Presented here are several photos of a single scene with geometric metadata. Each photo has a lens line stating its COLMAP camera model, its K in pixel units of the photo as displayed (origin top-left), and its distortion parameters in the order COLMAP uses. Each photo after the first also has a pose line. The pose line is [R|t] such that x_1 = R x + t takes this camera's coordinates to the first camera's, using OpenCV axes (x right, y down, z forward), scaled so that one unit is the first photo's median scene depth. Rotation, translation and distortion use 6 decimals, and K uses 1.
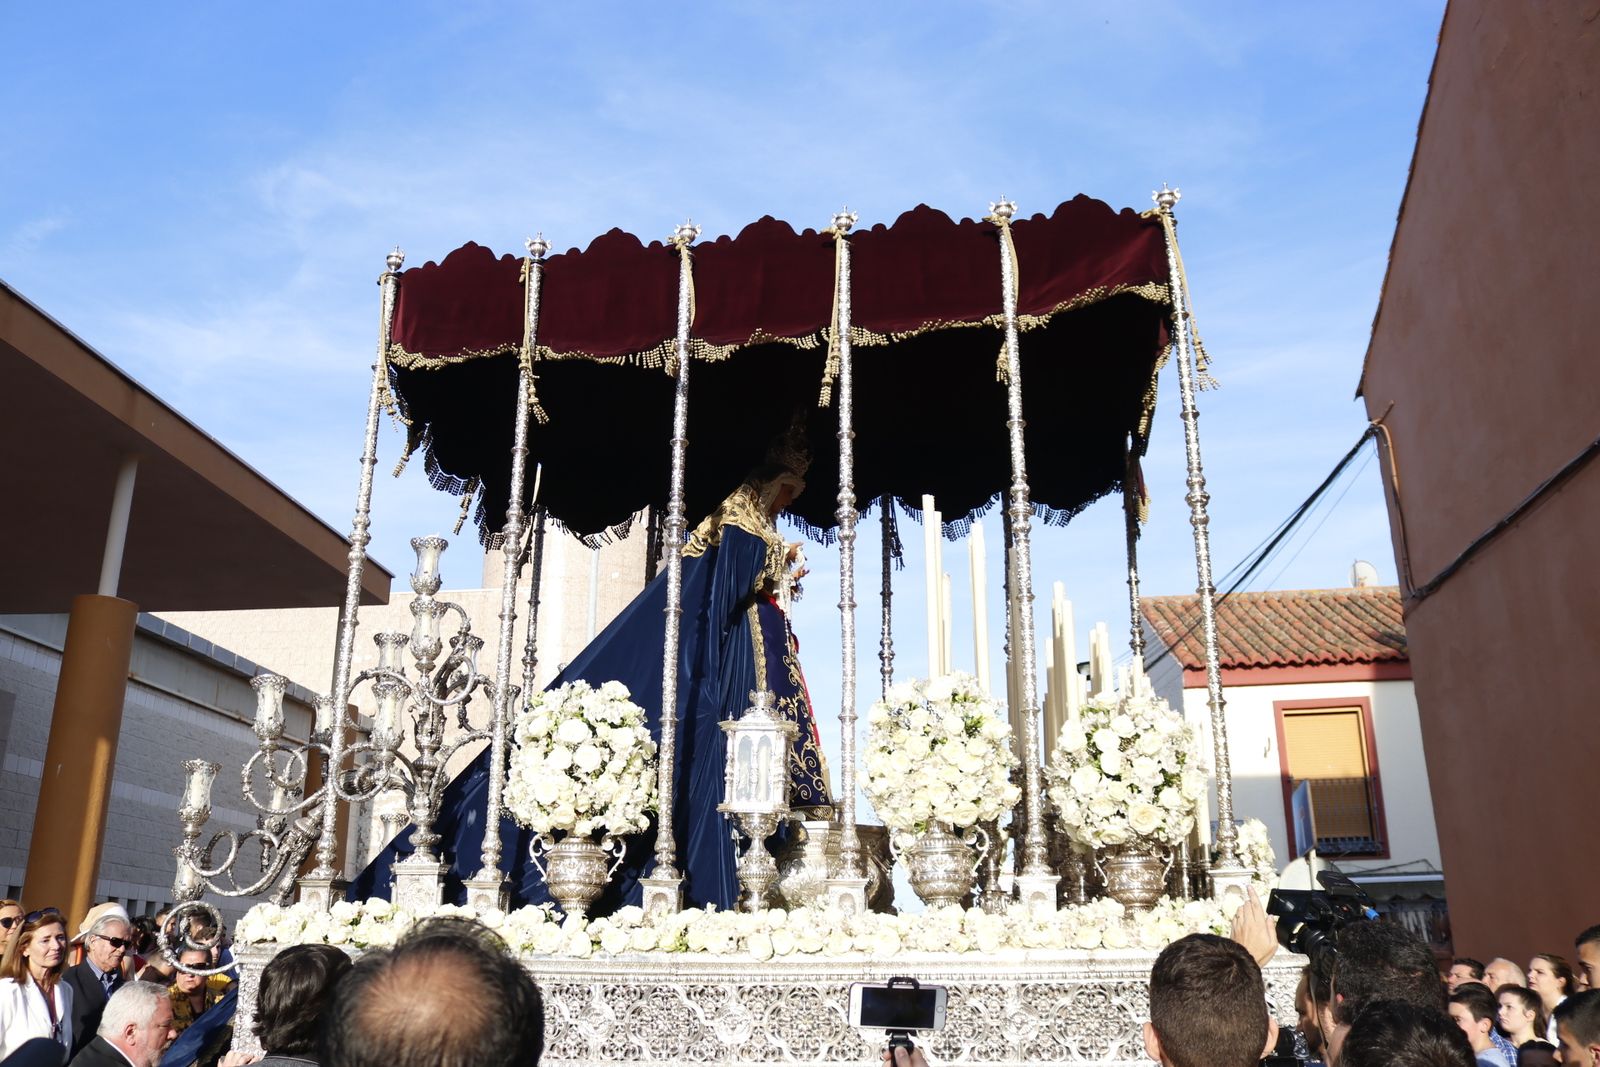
lens RADIAL K [[1308.6, 0, 800.0], [0, 1308.6, 533.5], [0, 0, 1]] dist [-0.104036, 0.008858]
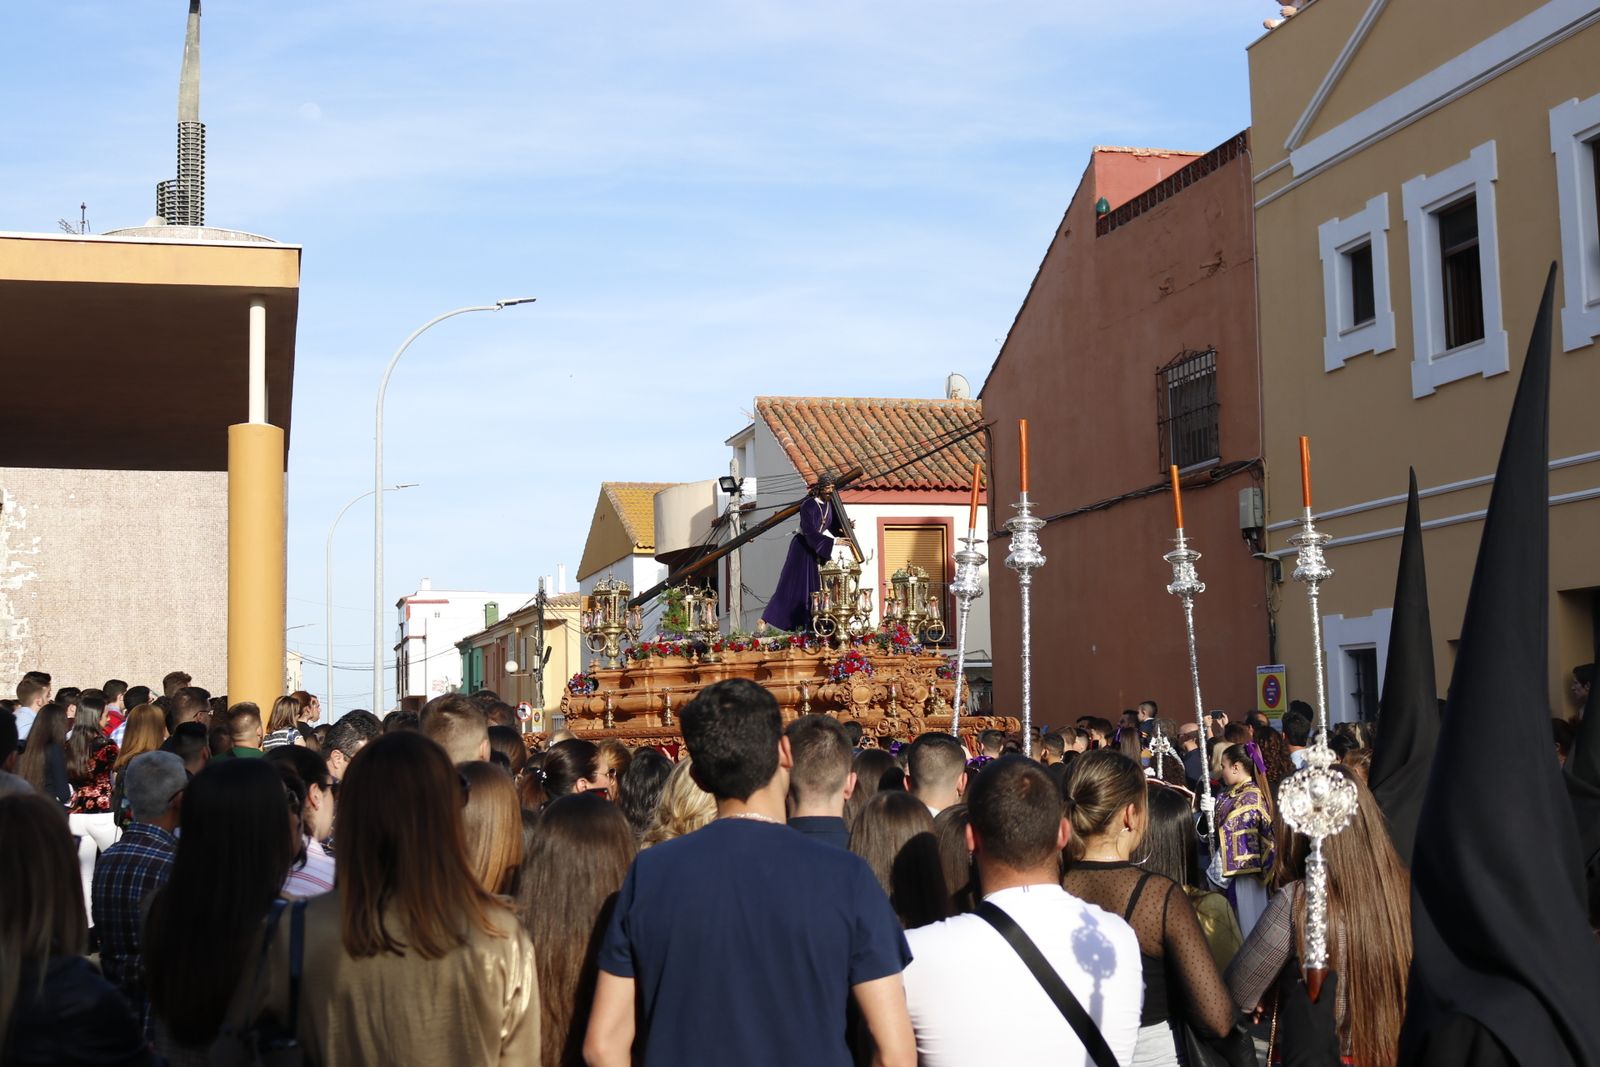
lens RADIAL K [[2208.8, 0, 800.0], [0, 2208.8, 533.5], [0, 0, 1]] dist [-0.066698, 0.090037]
pose [[0.933481, 0.018090, 0.358170, -0.418431], [-0.104302, 0.969250, 0.222882, -0.293635], [-0.343124, -0.245414, 0.906663, -0.809387]]
